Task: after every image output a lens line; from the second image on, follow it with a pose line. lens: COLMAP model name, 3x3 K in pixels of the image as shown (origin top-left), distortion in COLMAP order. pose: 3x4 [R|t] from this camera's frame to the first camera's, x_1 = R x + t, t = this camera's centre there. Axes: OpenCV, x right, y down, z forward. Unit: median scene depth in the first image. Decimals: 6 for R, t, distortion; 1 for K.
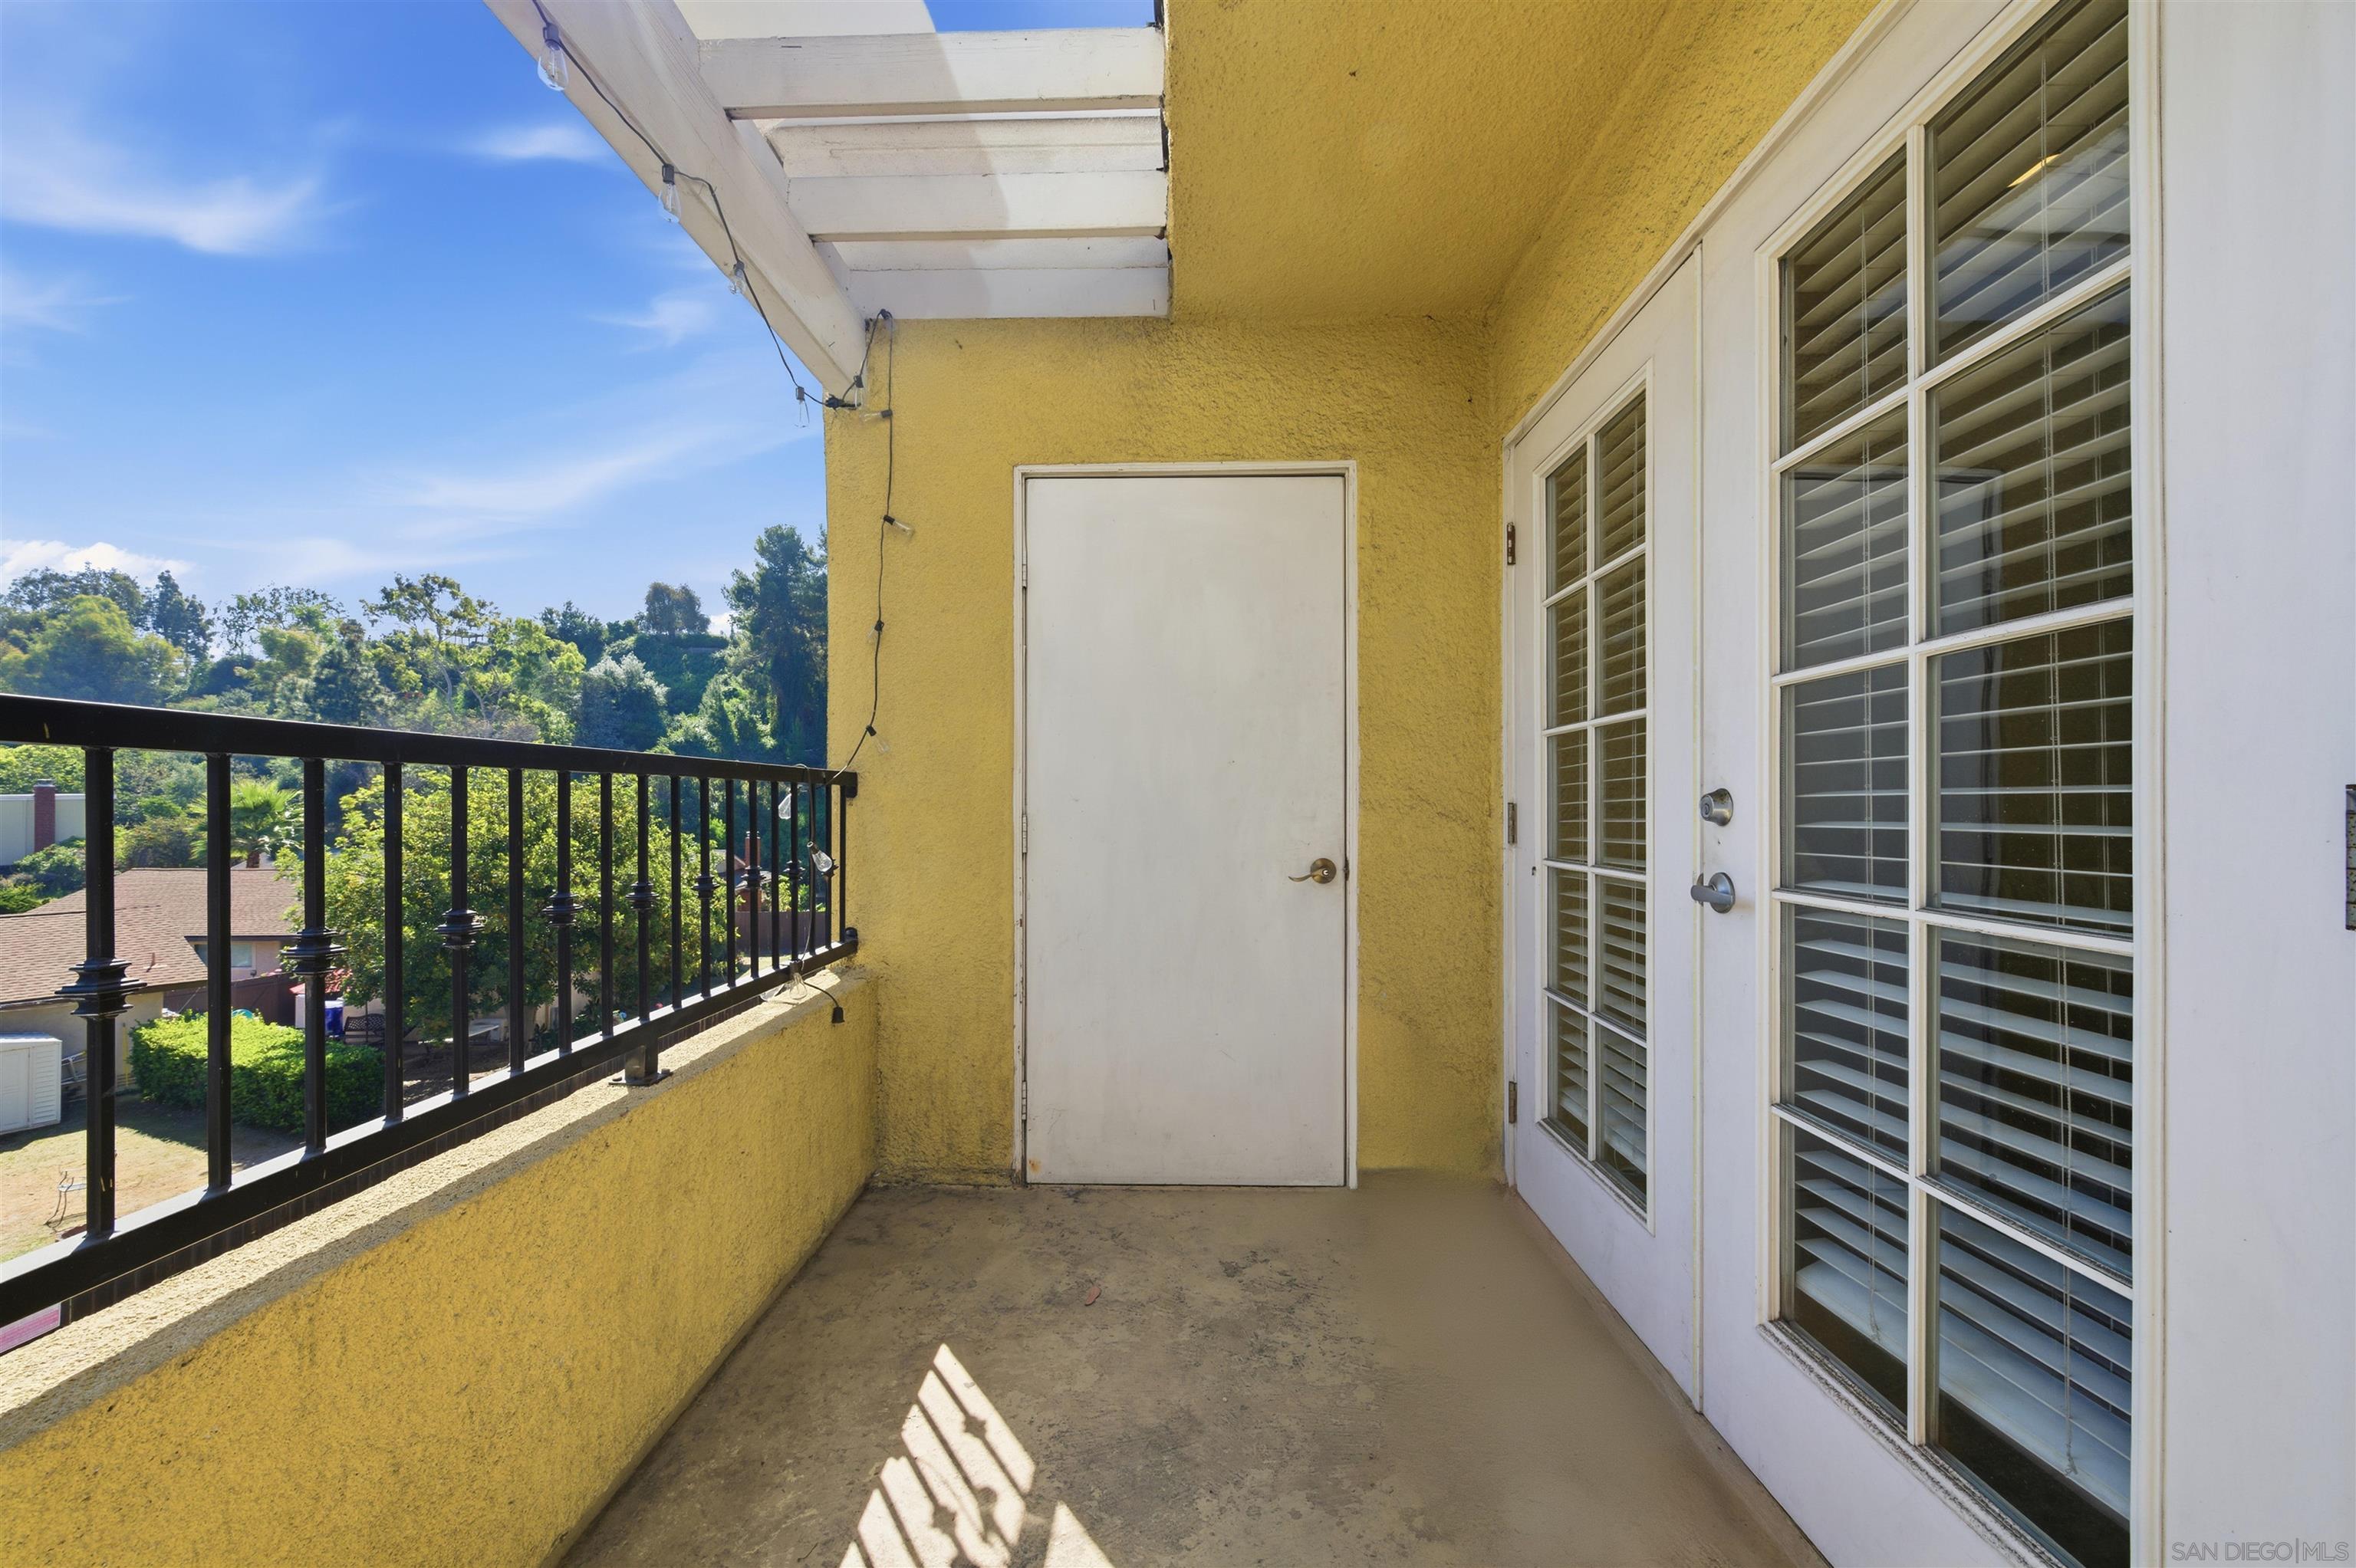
lens RADIAL K [[957.5, 0, 1170.5], [0, 957.5, 800.2], [0, 0, 1]] dist [-0.000271, -0.000103]
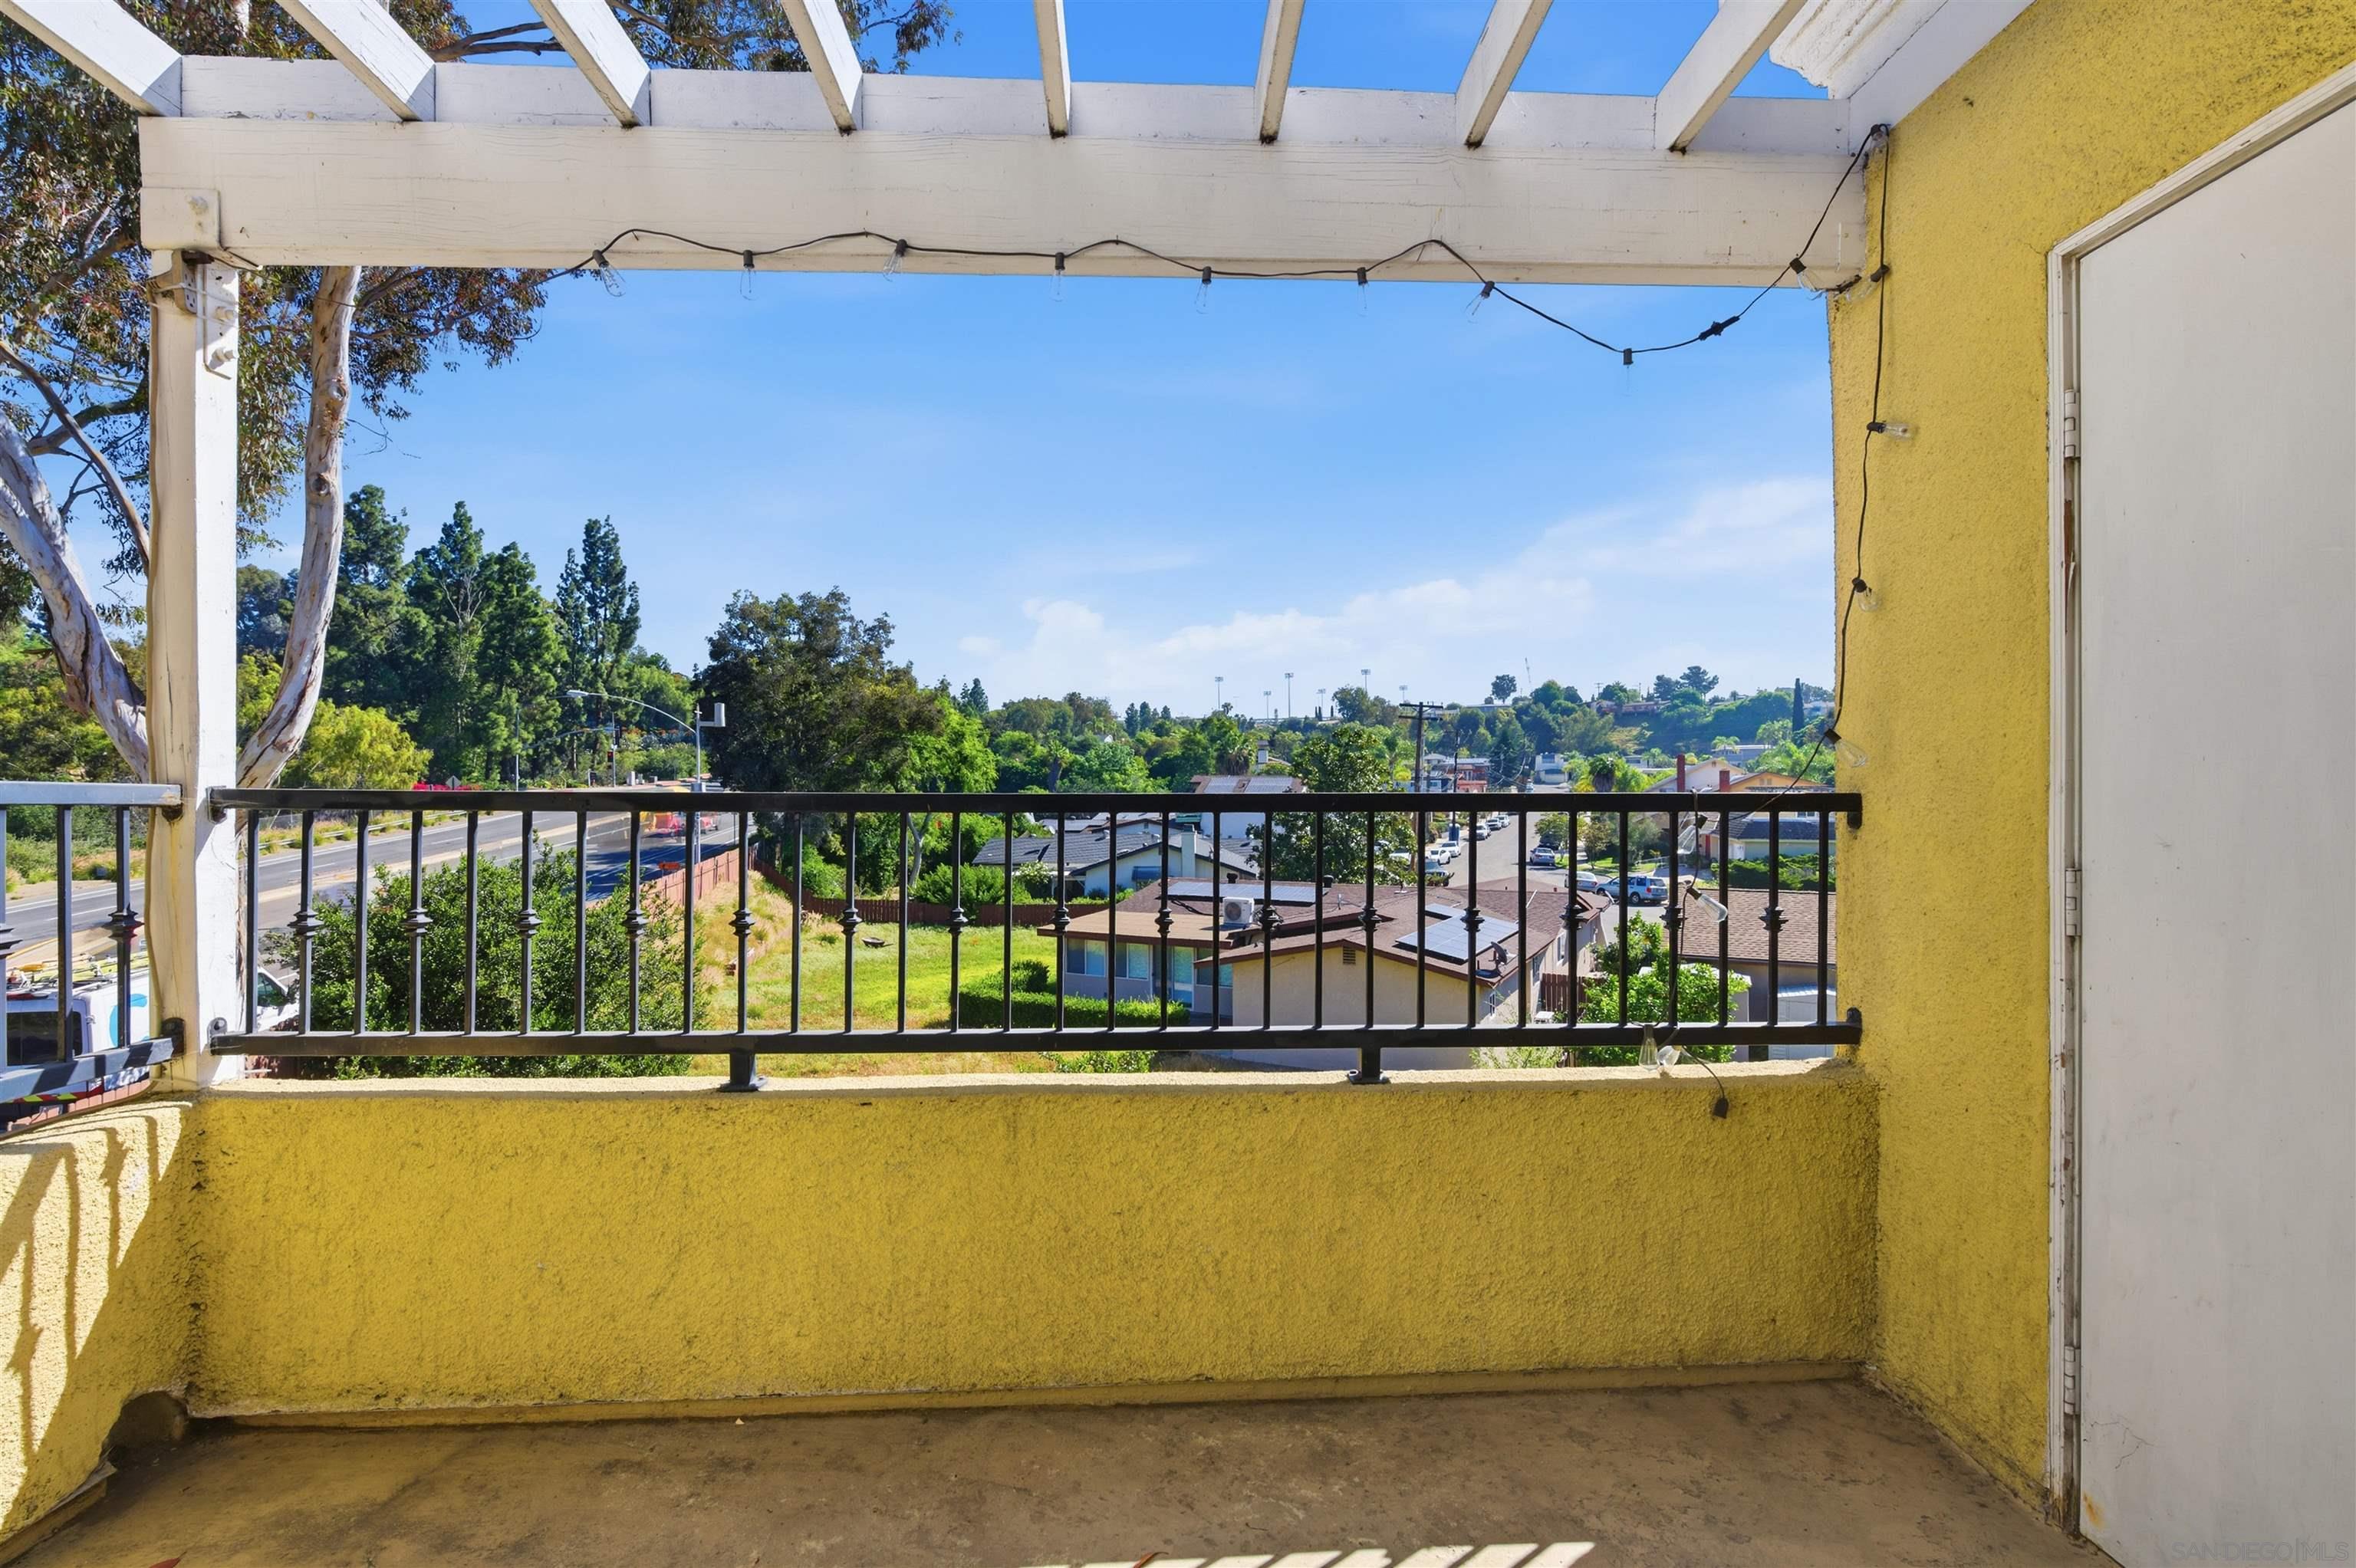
lens RADIAL K [[1047.5, 0, 1178.7], [0, 1047.5, 801.8], [0, 0, 1]] dist [0.002205, 0.000357]
pose [[0.051401, -0.000765, -0.998678, 0.433632], [0.002500, 0.999997, -0.000637, -0.024204], [0.998675, -0.002464, 0.051403, 0.452508]]
